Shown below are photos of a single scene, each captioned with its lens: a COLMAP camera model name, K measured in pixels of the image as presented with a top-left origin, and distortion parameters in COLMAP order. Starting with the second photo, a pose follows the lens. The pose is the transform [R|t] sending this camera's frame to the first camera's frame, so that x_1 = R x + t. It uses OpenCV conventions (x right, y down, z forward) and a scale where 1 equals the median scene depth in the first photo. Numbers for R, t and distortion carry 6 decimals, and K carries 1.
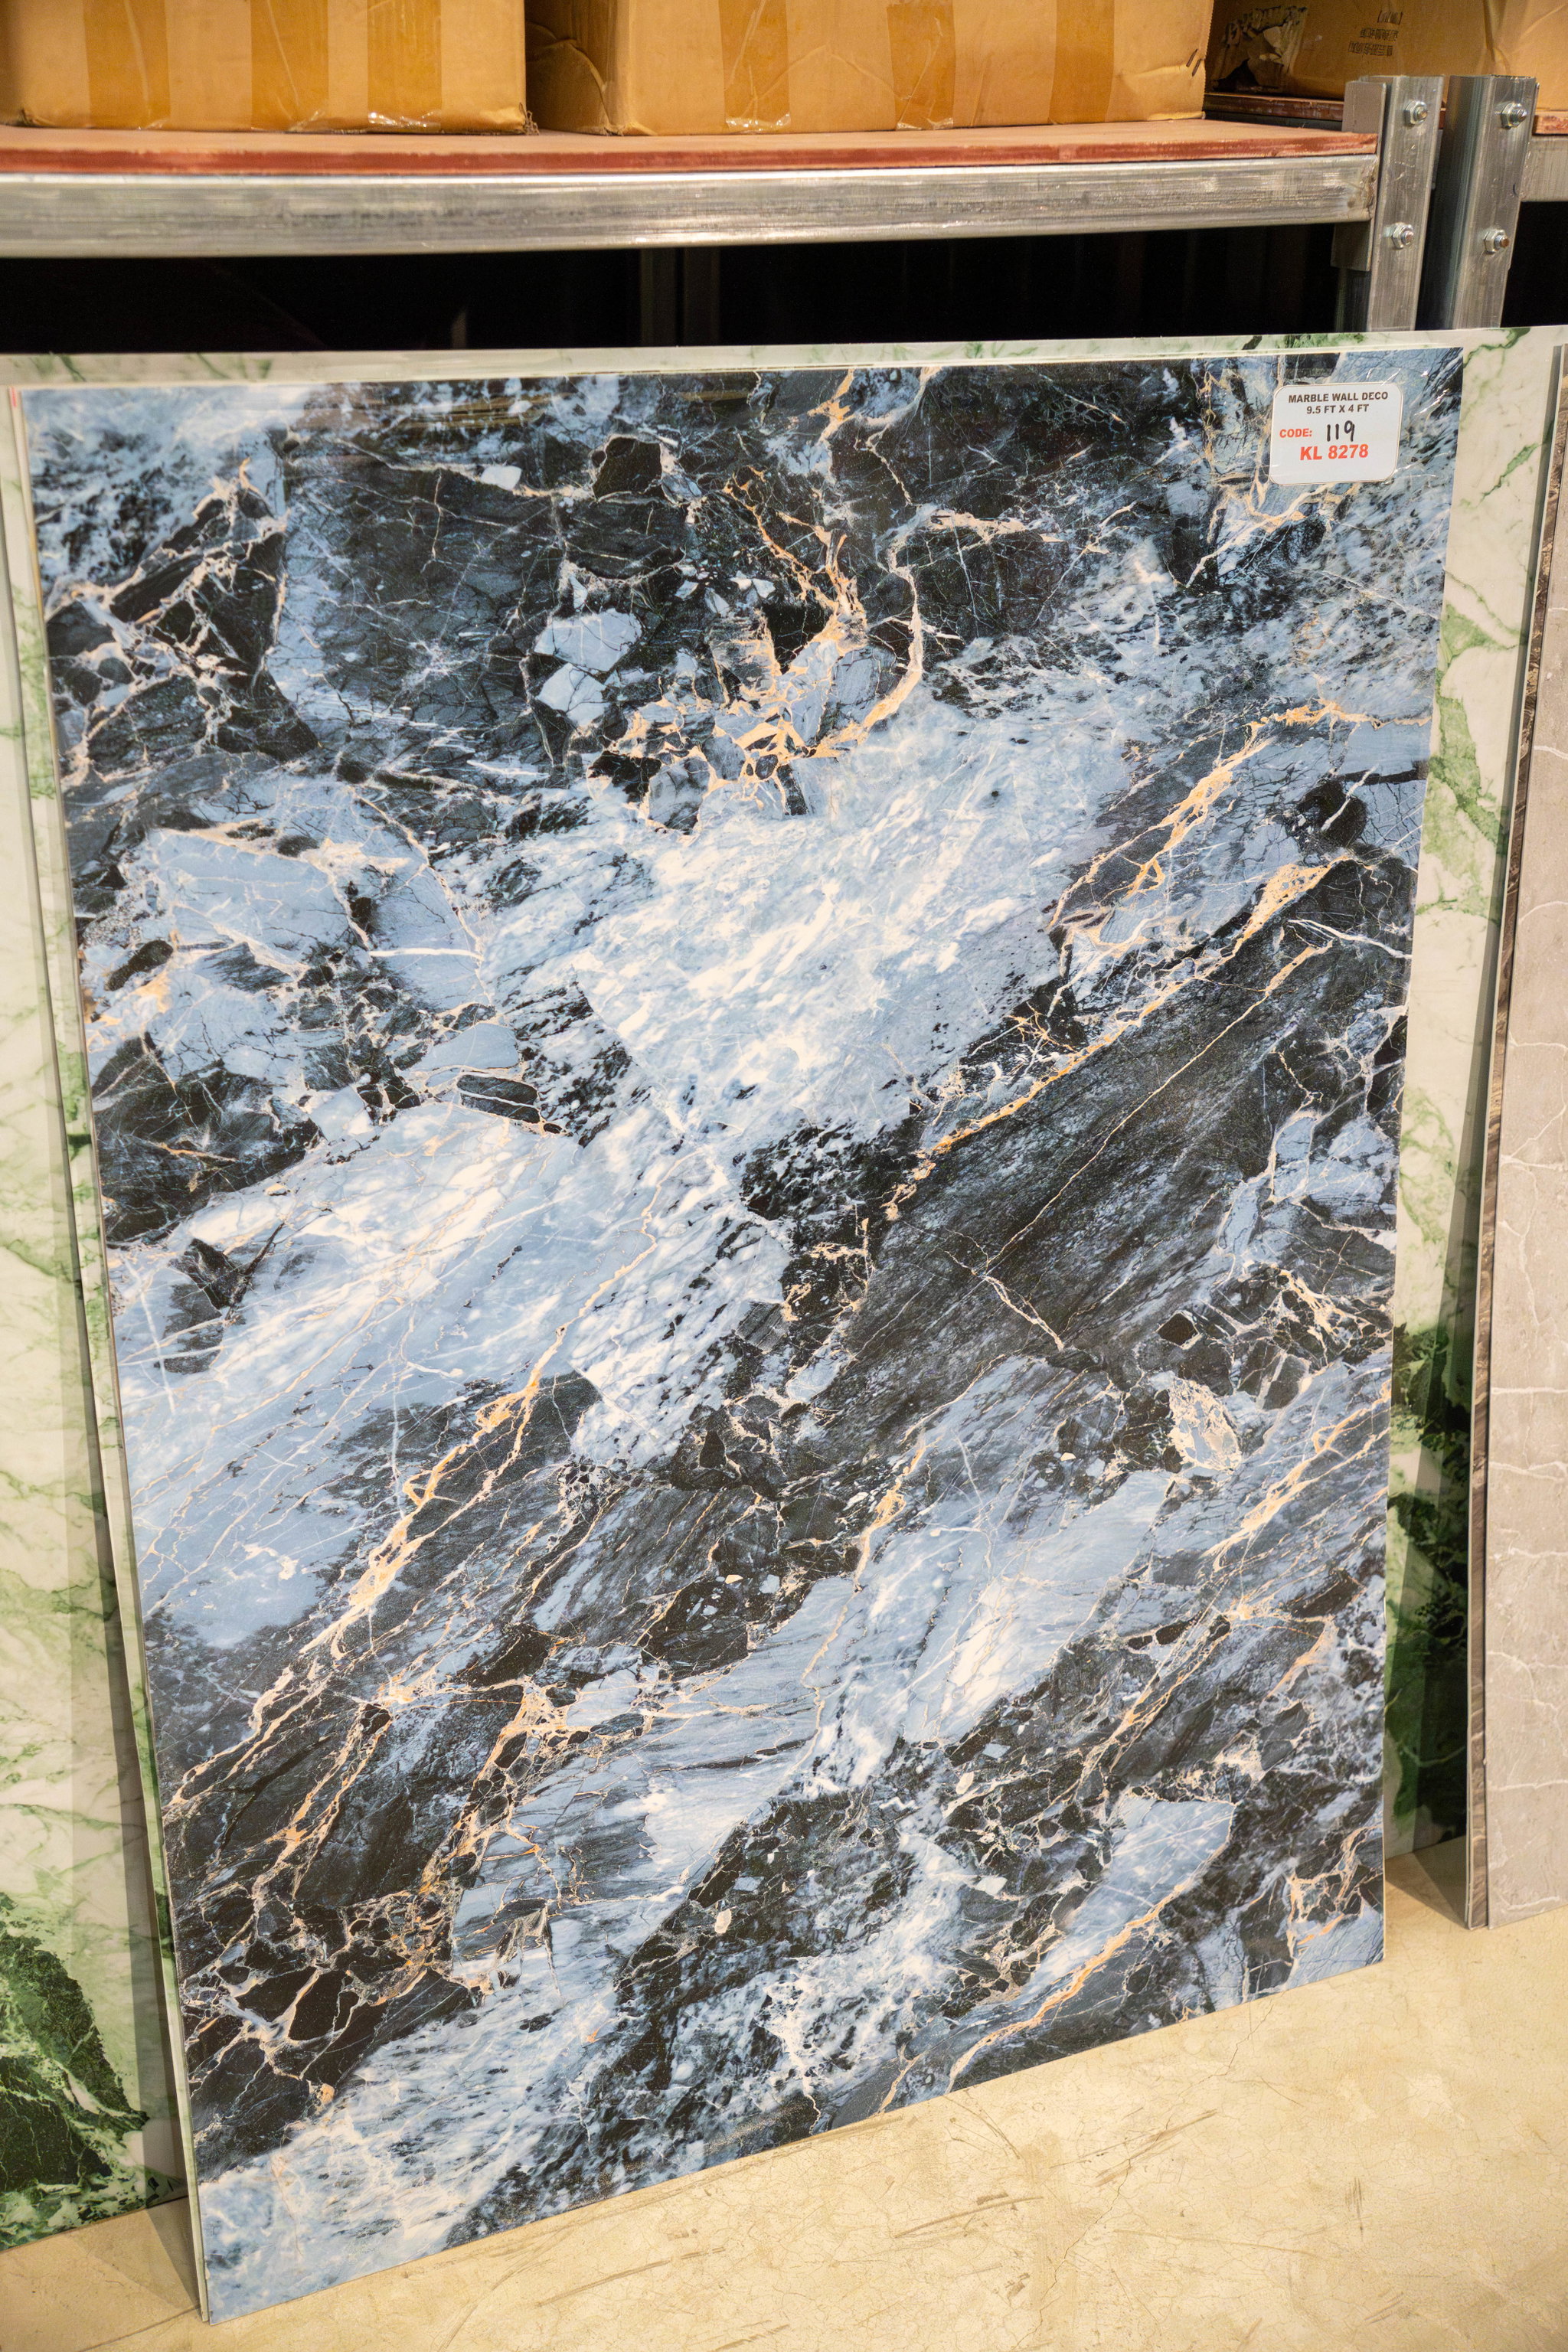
lens RADIAL K [[2790.6, 0, 789.1], [0, 2790.6, 1175.2], [0, 0, 1]] dist [0.108145, 0.000000]
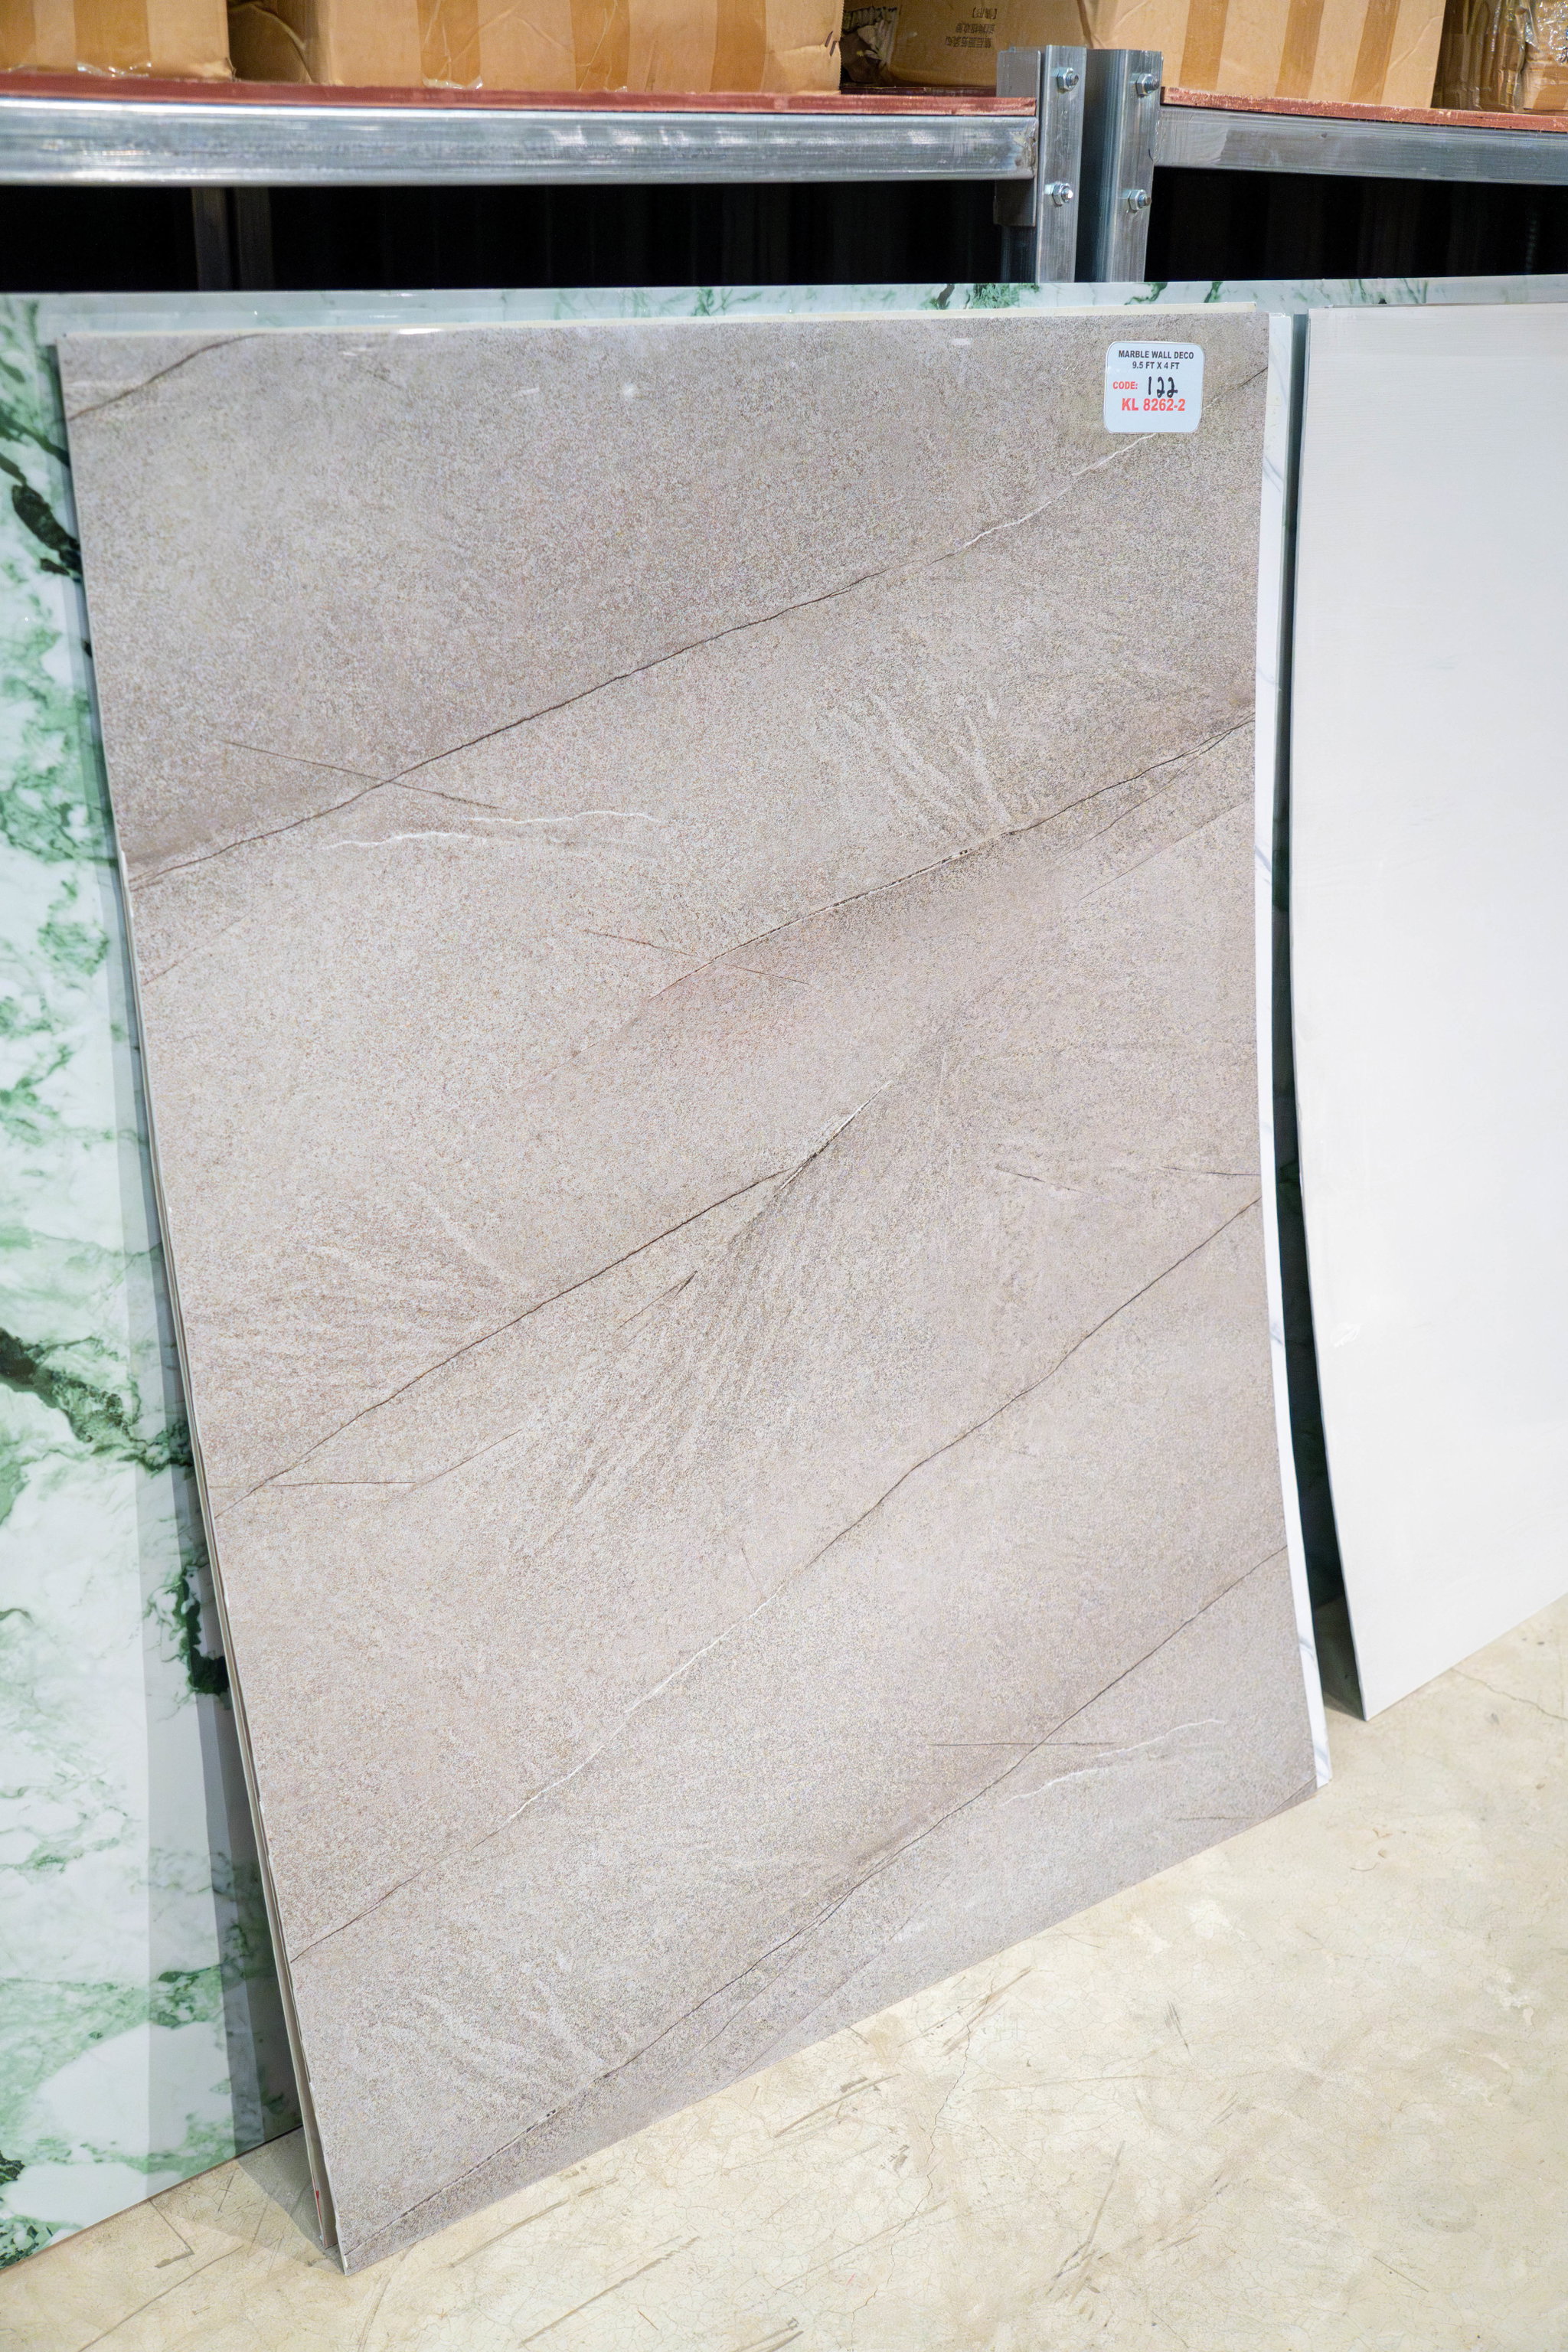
lens RADIAL K [[2573.9, 0, 806.1], [0, 2573.9, 1196.8], [0, 0, 1]] dist [0.015317, 0.000000]
pose [[0.965671, -0.101560, 0.239093, -0.145490], [0.102483, 0.994698, 0.008599, 0.027364], [-0.238698, 0.016199, 0.970959, 0.080000]]
